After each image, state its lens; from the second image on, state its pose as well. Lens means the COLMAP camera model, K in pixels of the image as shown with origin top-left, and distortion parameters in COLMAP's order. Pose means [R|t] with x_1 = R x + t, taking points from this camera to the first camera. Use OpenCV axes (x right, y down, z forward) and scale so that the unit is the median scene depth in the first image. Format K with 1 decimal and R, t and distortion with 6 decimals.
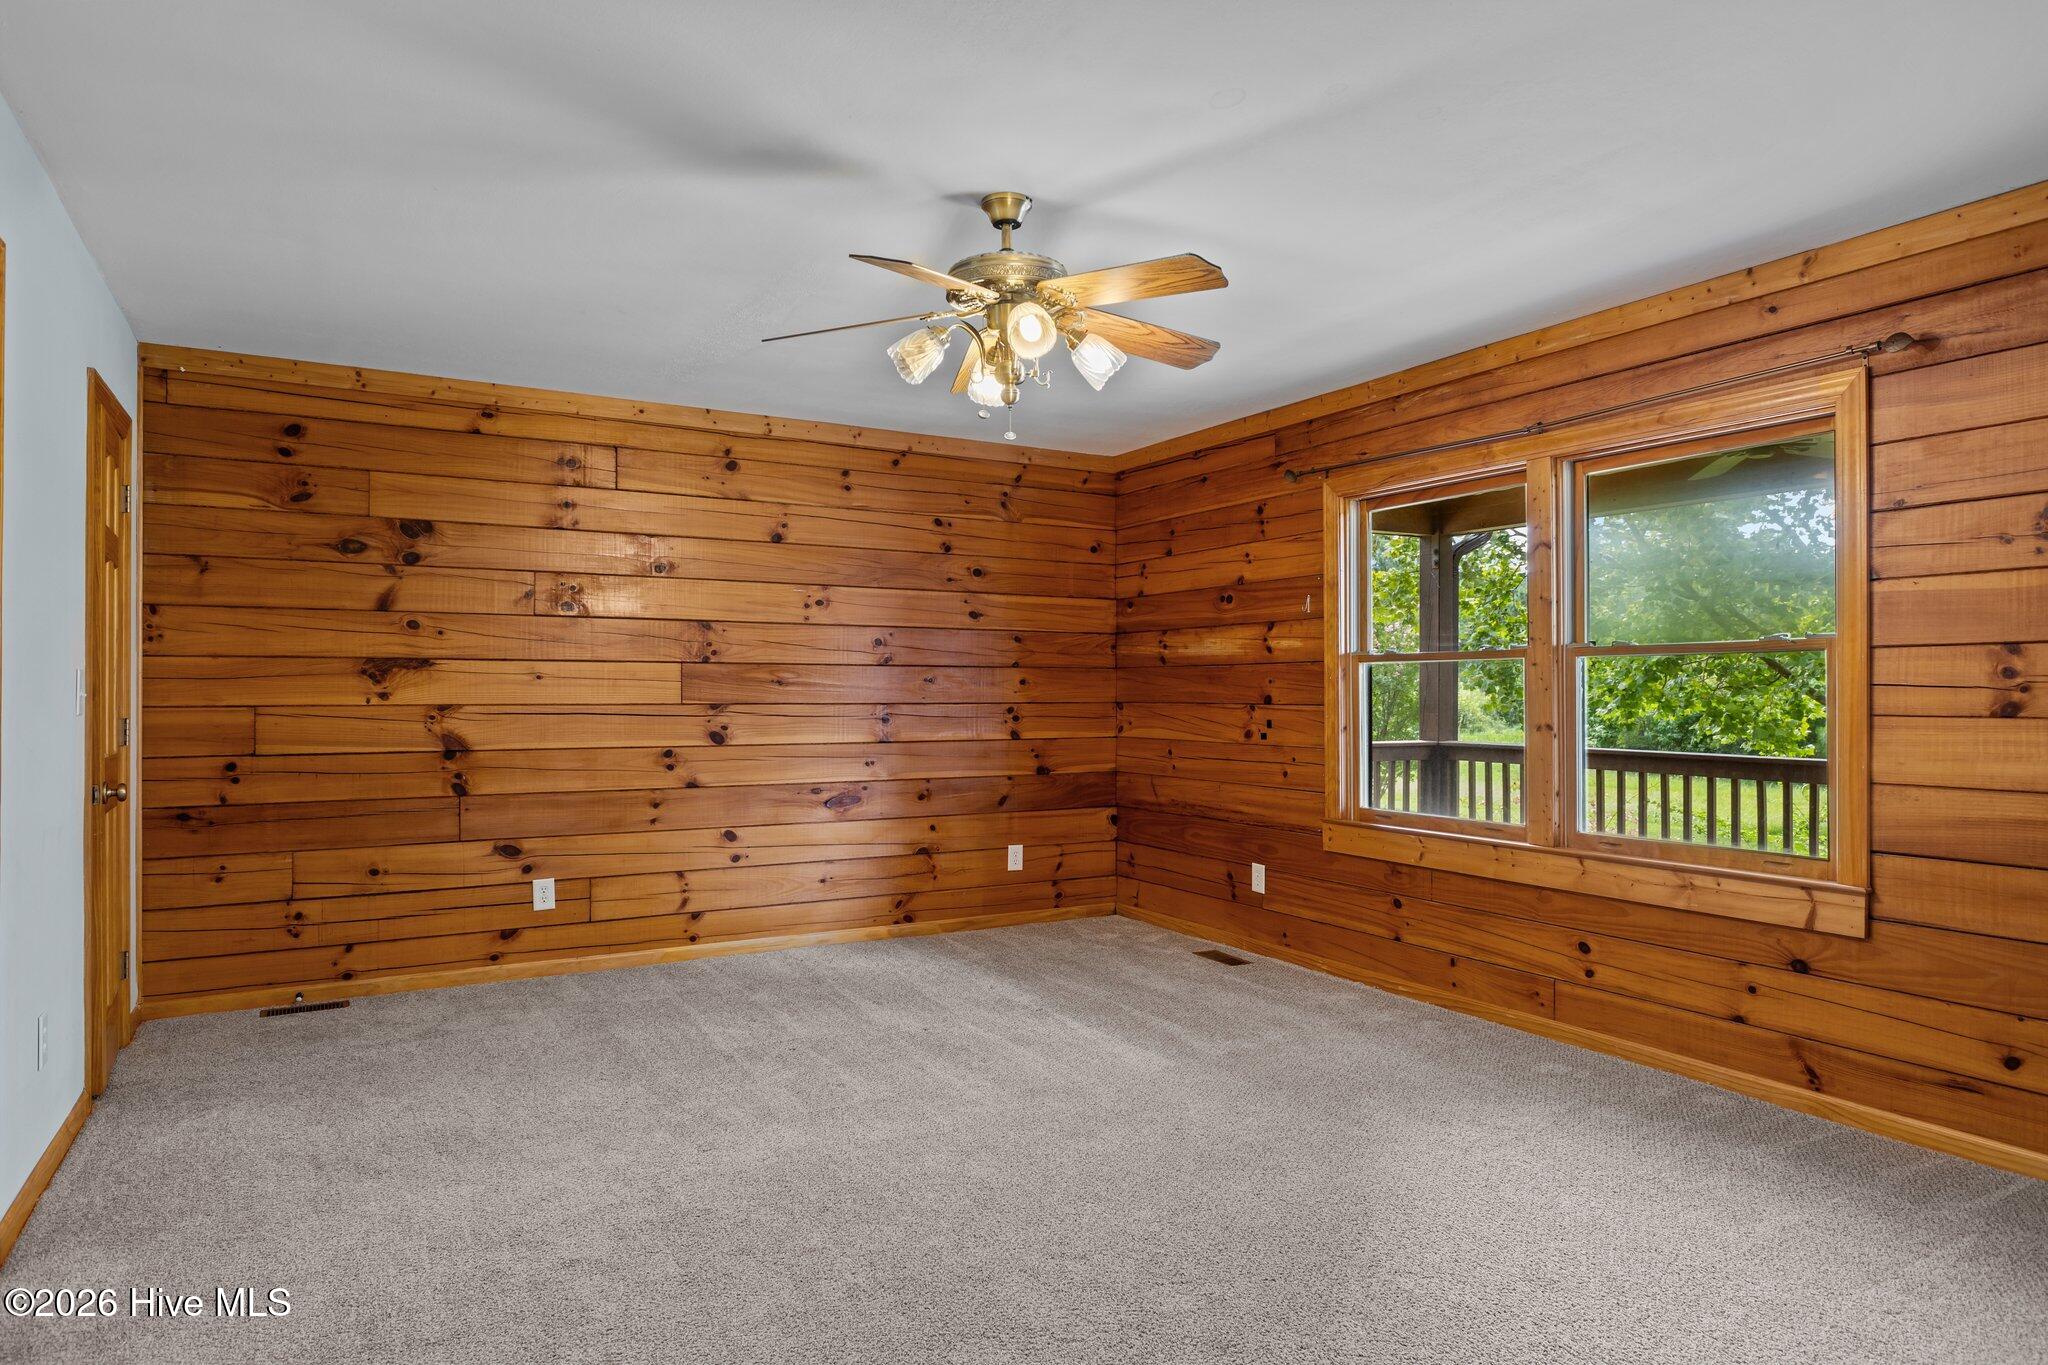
lens RADIAL K [[1204.1, 0, 1016.6], [0, 1204.1, 686.2], [0, 0, 1]] dist [-0.003864, 0.001604]
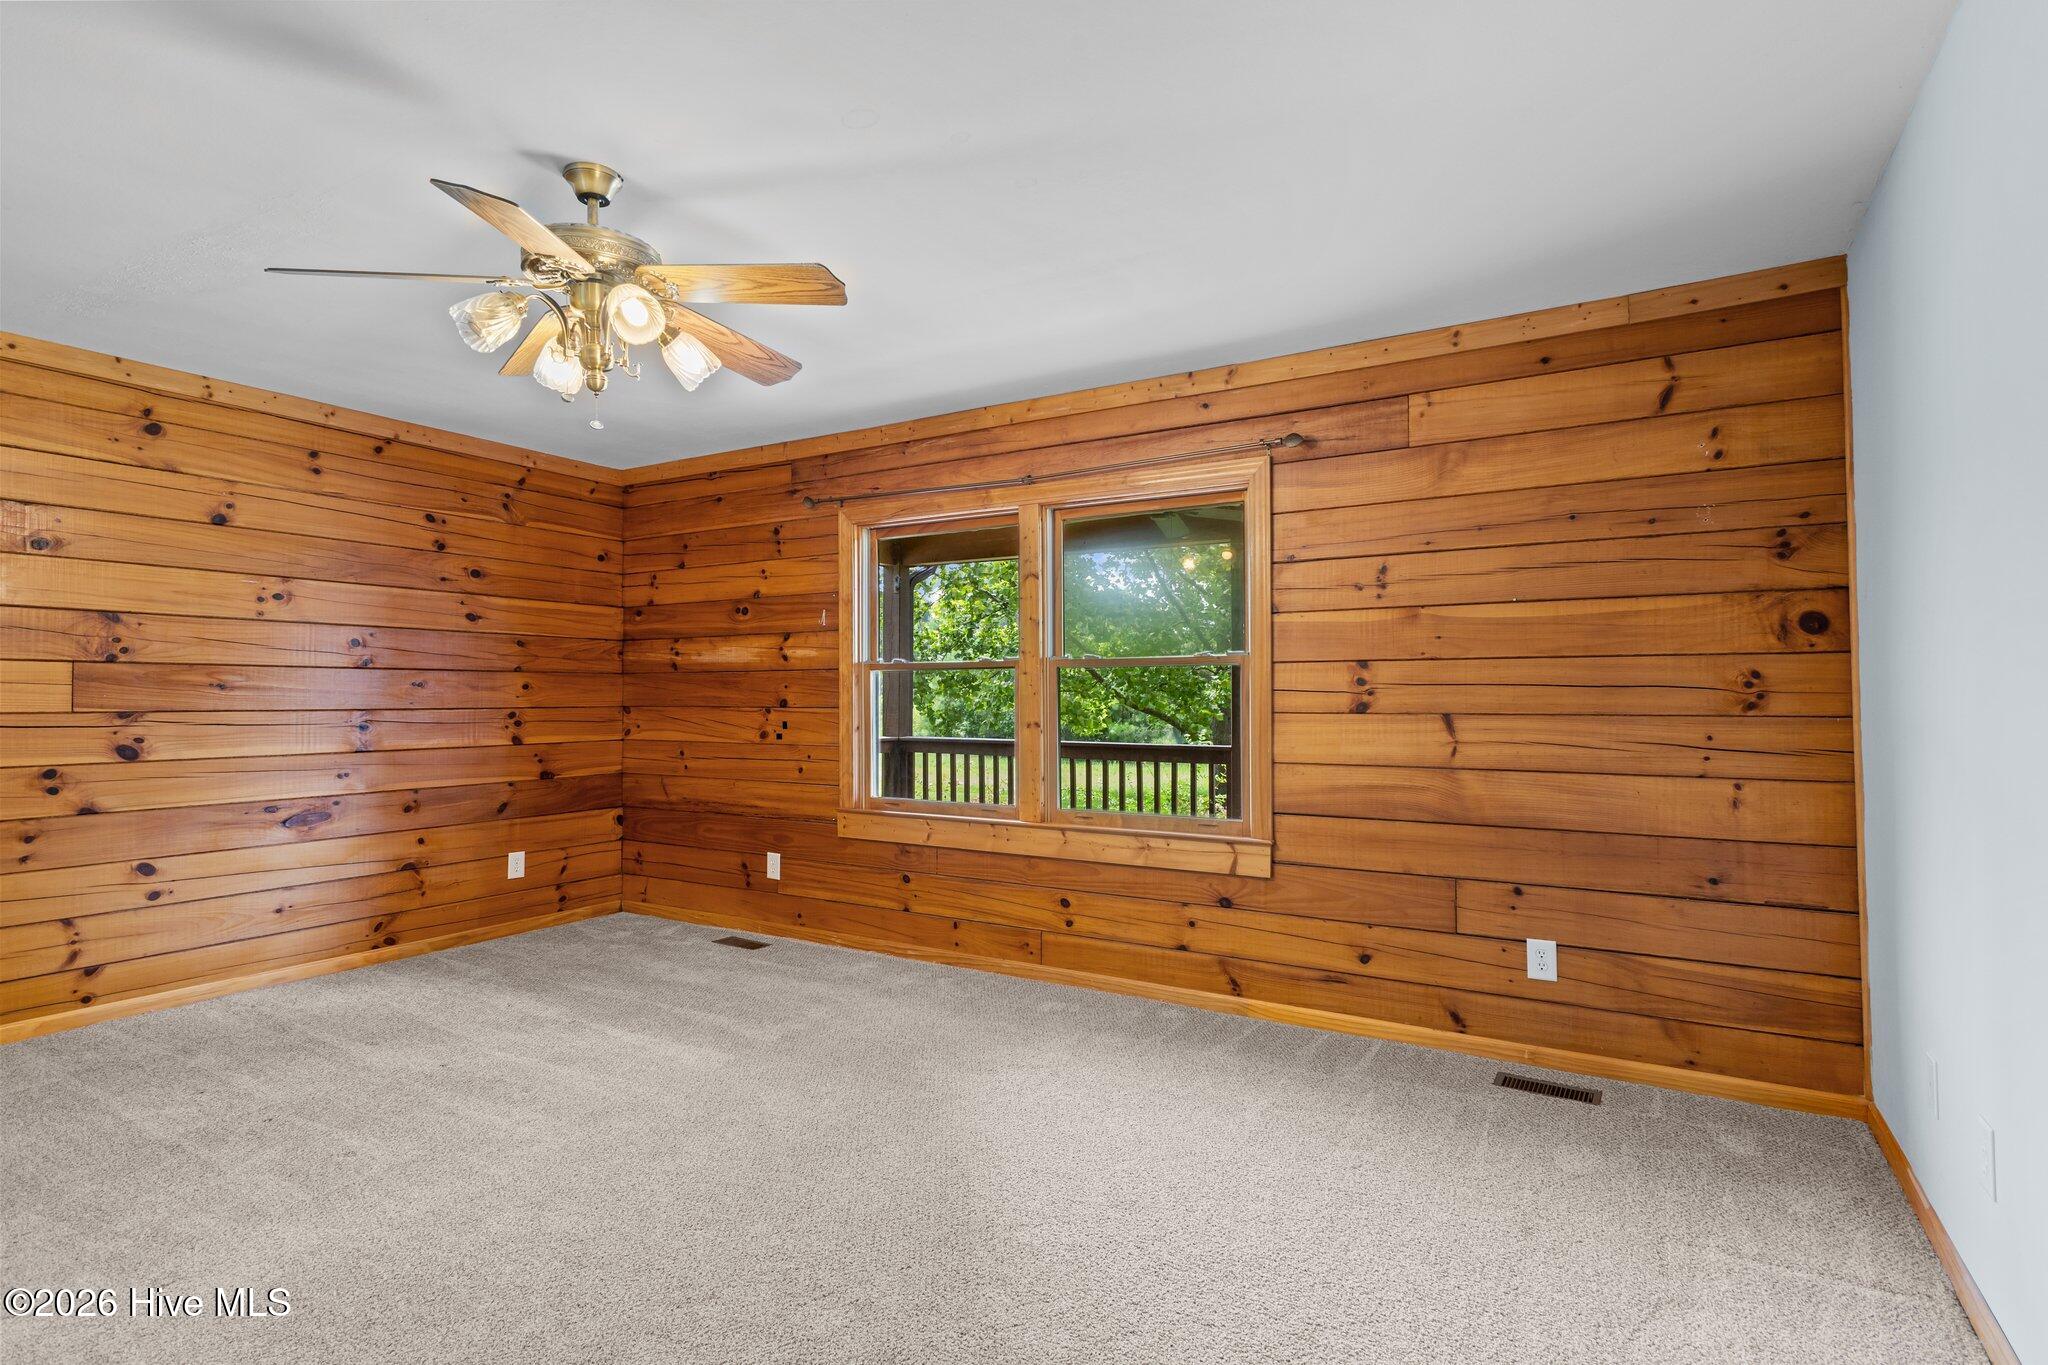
lens RADIAL K [[1012.8, 0, 1016.3], [0, 1012.8, 678.4], [0, 0, 1]] dist [0.016907, -0.006259]
pose [[0.872144, 0.006801, 0.489202, -0.059750], [-0.000576, 0.999917, -0.012874, 0.000344], [-0.489249, 0.010946, 0.872076, 0.083408]]
